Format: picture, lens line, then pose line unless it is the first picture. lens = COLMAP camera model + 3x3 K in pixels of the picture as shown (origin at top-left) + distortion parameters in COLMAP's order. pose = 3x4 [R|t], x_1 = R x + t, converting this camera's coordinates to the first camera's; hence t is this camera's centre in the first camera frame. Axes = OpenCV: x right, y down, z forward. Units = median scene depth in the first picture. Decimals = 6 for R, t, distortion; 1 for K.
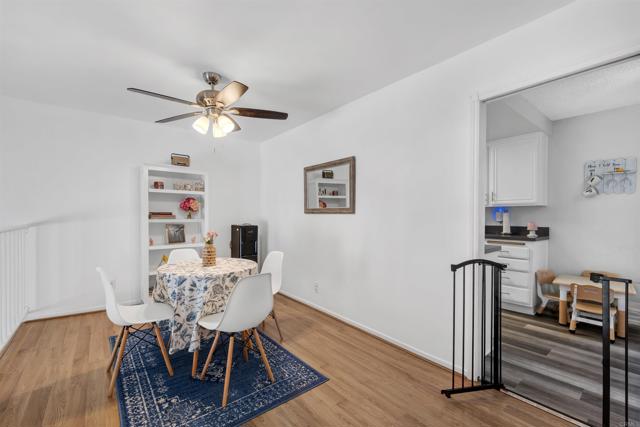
lens RADIAL K [[267.2, 0, 319.4], [0, 267.2, 216.9], [0, 0, 1]] dist [-0.000589, 0.000054]
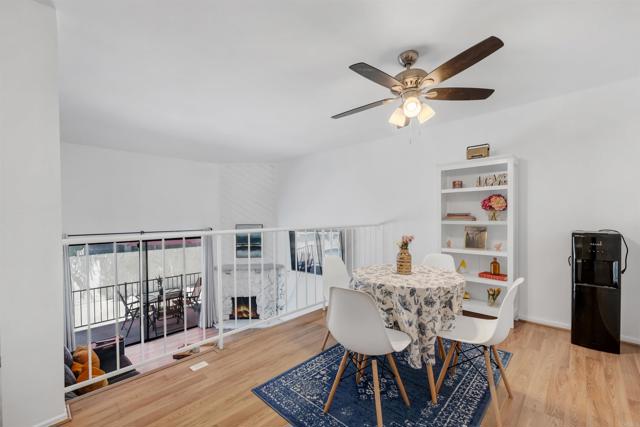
lens RADIAL K [[267.2, 0, 319.4], [0, 267.2, 216.9], [0, 0, 1]] dist [-0.000589, 0.000054]
pose [[0.081559, -0.000531, -0.996668, 0.293061], [-0.004504, 0.999989, -0.000901, -0.001025], [0.996658, 0.004562, 0.081555, 0.436891]]
